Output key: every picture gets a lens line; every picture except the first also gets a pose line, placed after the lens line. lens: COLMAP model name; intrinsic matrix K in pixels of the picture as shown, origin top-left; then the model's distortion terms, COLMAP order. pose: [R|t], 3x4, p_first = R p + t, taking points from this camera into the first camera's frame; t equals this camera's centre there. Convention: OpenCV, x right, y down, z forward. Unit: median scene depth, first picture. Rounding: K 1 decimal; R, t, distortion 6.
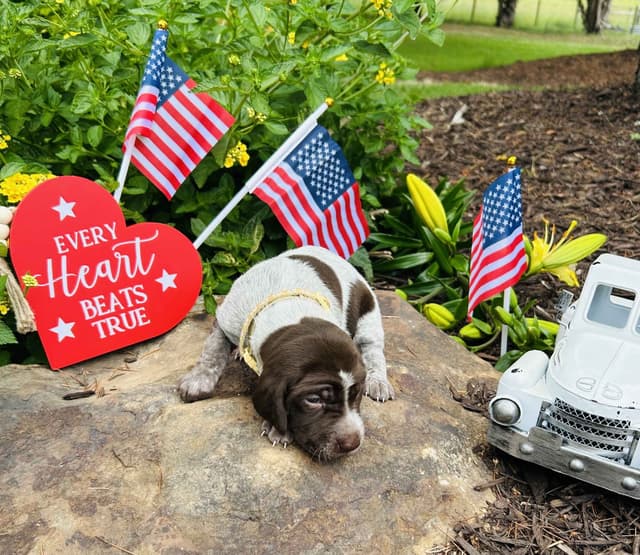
lens RADIAL K [[750.8, 0, 329.4], [0, 750.8, 371.1], [0, 0, 1]] dist [-0.001431, 0.000000]
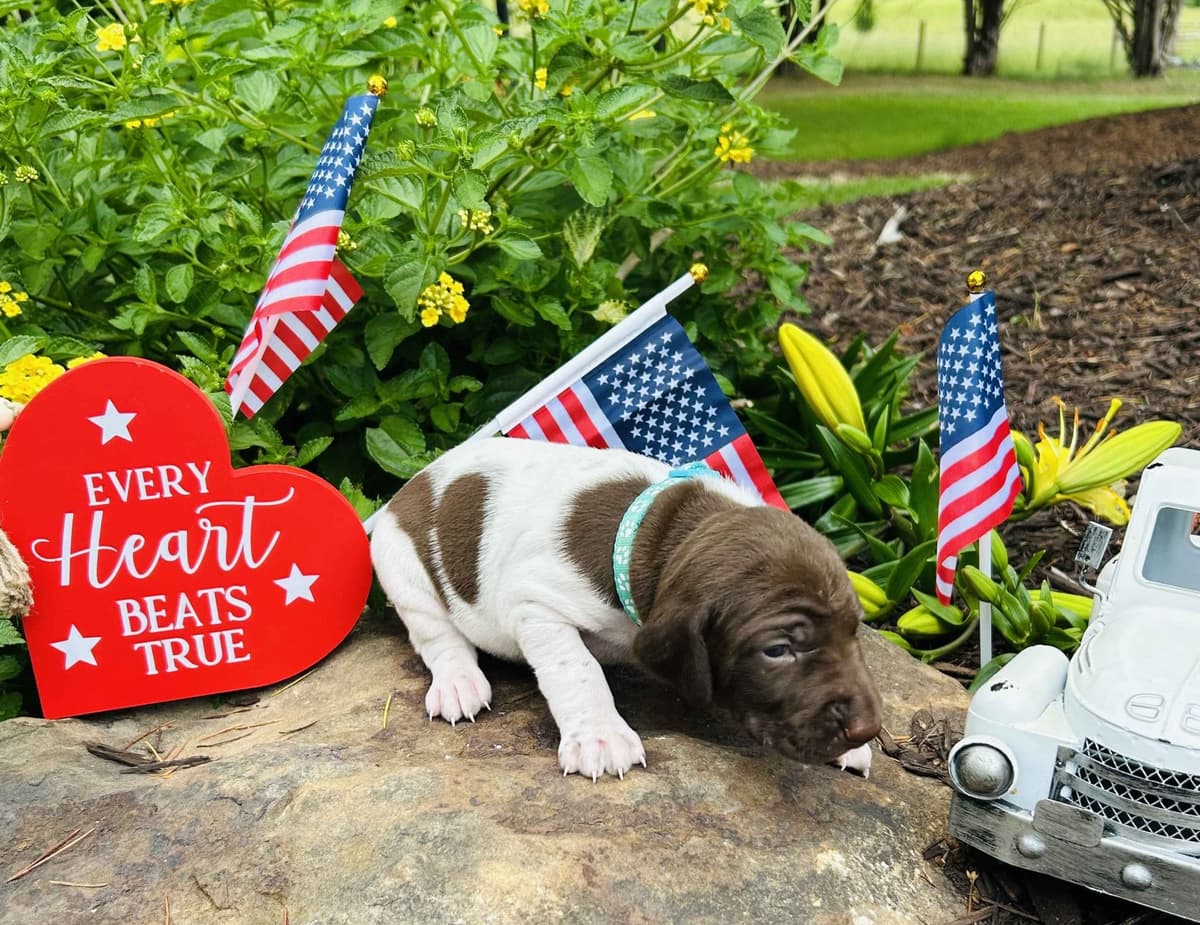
lens RADIAL K [[1404.9, 0, 596.2], [0, 1404.9, 631.8], [0, 0, 1]] dist [-0.005286, 0.000000]
pose [[0.997254, -0.042863, -0.060387, 0.030887], [0.038630, 0.996826, -0.069605, 0.012774], [0.063179, 0.067081, 0.995745, 0.049054]]
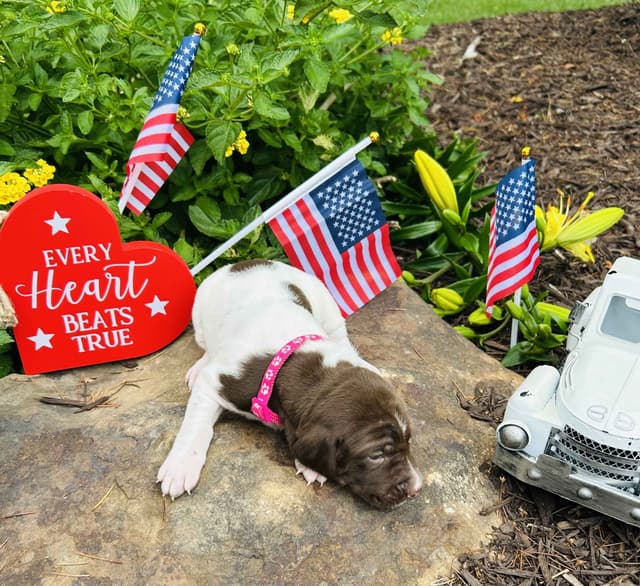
lens RADIAL K [[750.5, 0, 318.9], [0, 750.5, 384.6], [0, 0, 1]] dist [-0.004355, 0.000000]
pose [[0.999603, -0.008412, -0.026881, 0.006403], [0.011615, 0.992545, 0.121321, -0.097313], [0.025660, -0.121585, 0.992249, 0.024554]]
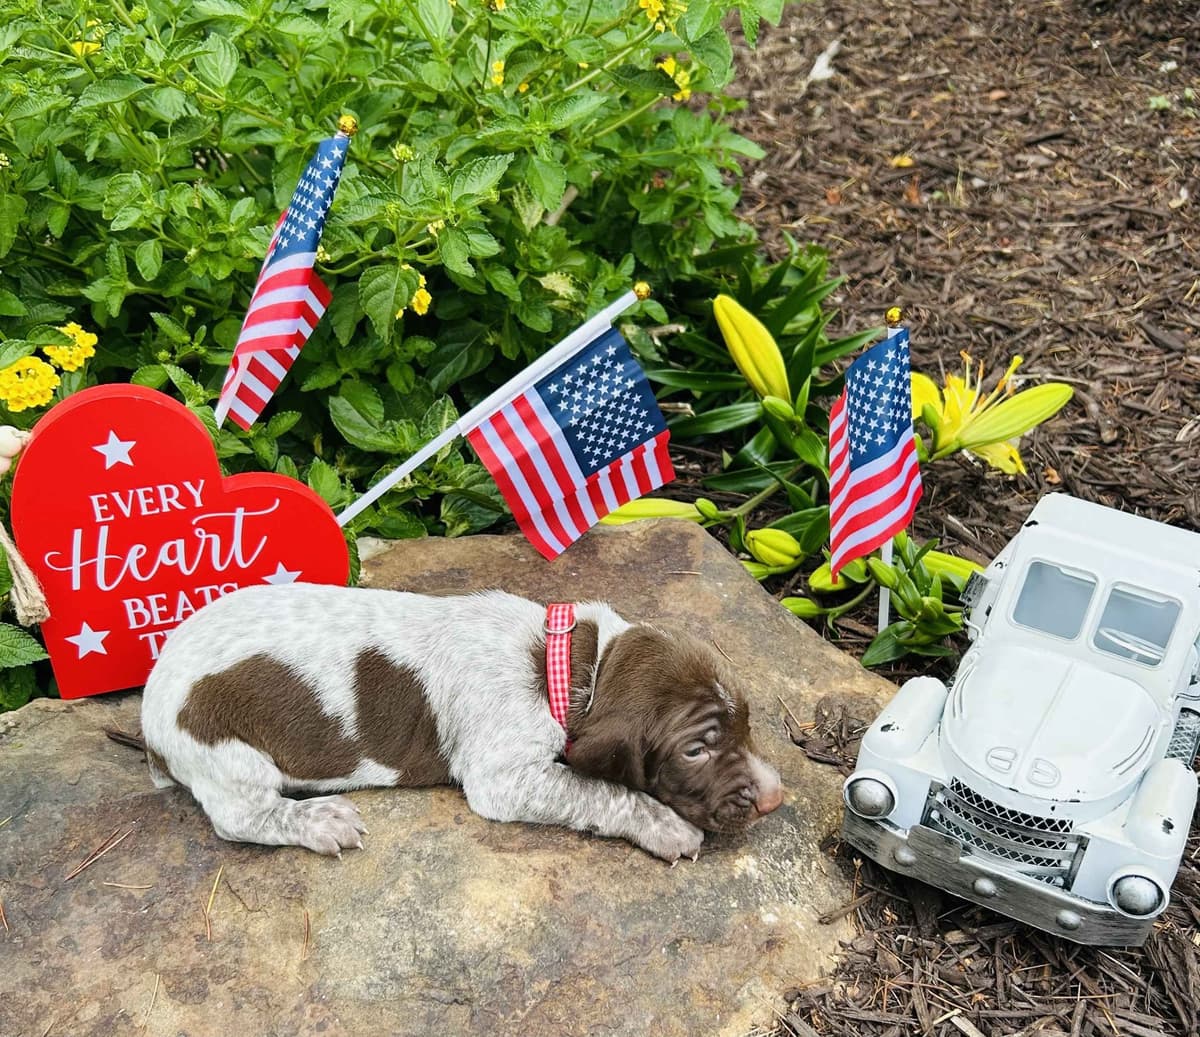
lens RADIAL K [[1407.8, 0, 597.3], [0, 1407.8, 677.9], [0, 0, 1]] dist [-0.001431, 0.000000]
pose [[0.999693, -0.024780, -0.000548, 0.012492], [0.024610, 0.989679, 0.141176, -0.149457], [-0.002956, -0.141146, 0.989984, -0.078092]]
